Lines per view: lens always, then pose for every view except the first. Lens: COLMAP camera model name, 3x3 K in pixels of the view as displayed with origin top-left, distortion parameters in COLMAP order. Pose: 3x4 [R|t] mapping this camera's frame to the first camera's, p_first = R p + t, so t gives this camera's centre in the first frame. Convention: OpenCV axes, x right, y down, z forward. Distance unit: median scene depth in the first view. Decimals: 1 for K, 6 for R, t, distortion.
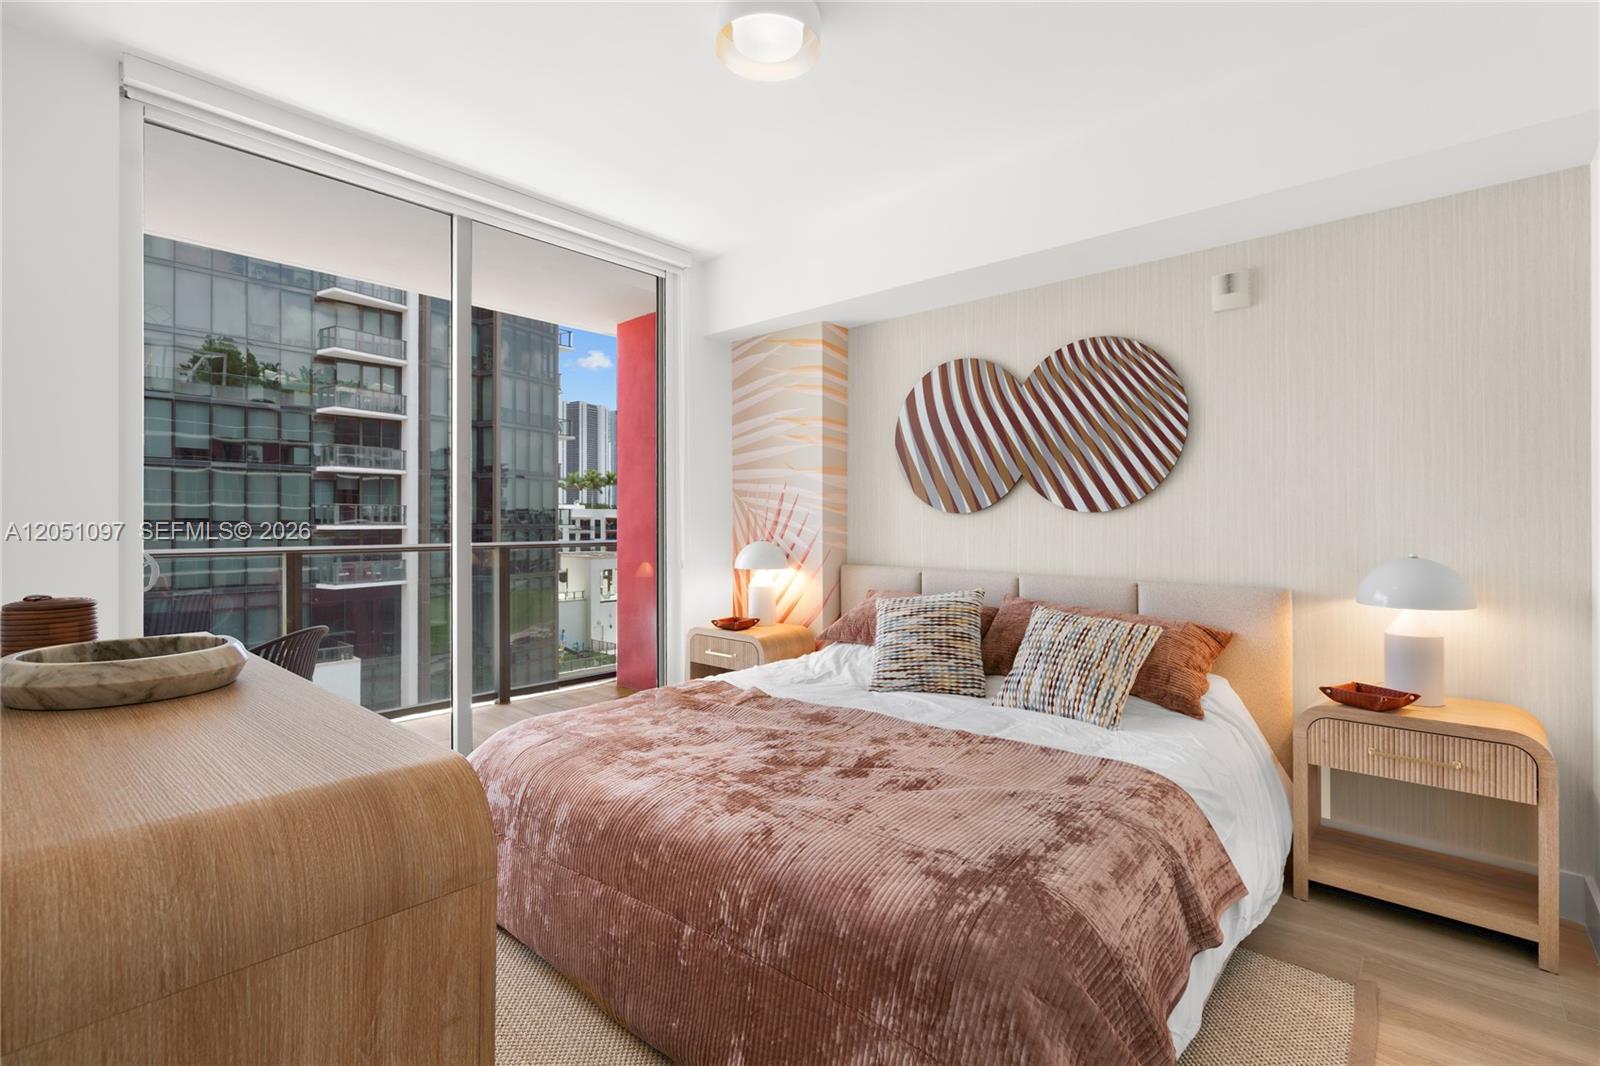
lens RADIAL K [[720.7, 0, 816.2], [0, 720.7, 527.1], [0, 0, 1]] dist [-0.004992, -0.000783]
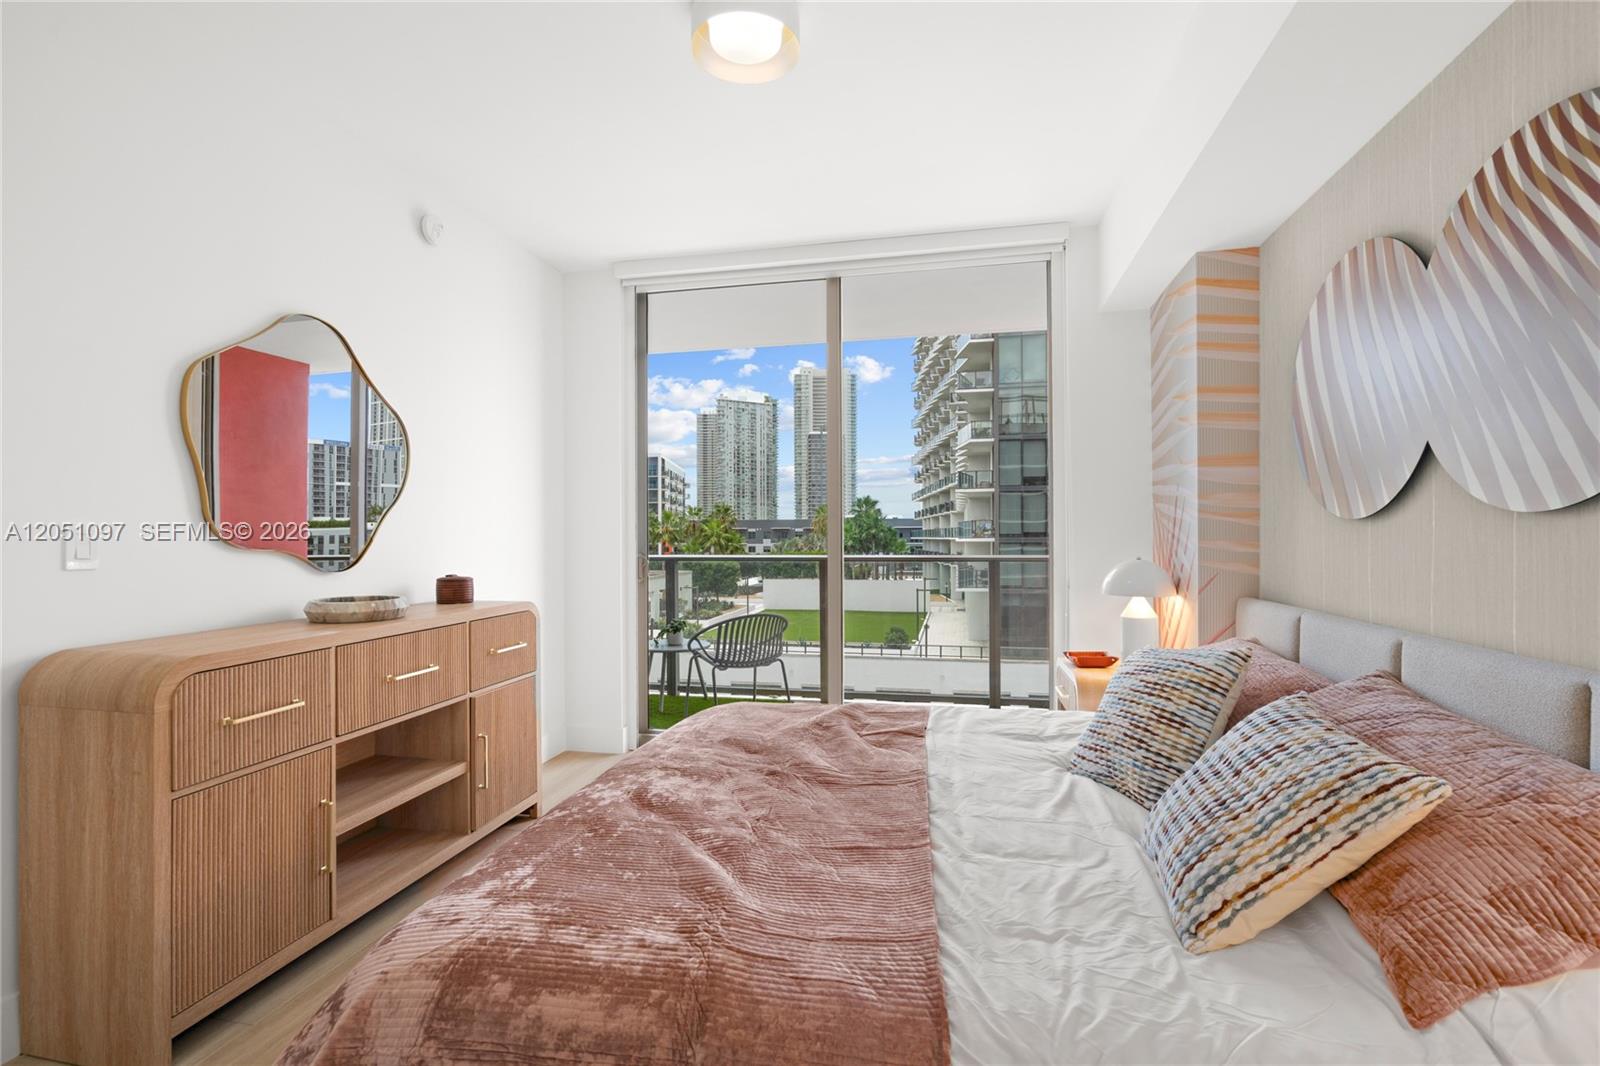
lens RADIAL K [[720.7, 0, 798.5], [0, 720.7, 542.9], [0, 0, 1]] dist [-0.004992, -0.000783]
pose [[0.487937, 0.003062, -0.872873, 0.423218], [0.002374, 0.999985, 0.004835, -0.003553], [0.872875, -0.004432, 0.487923, 0.298189]]
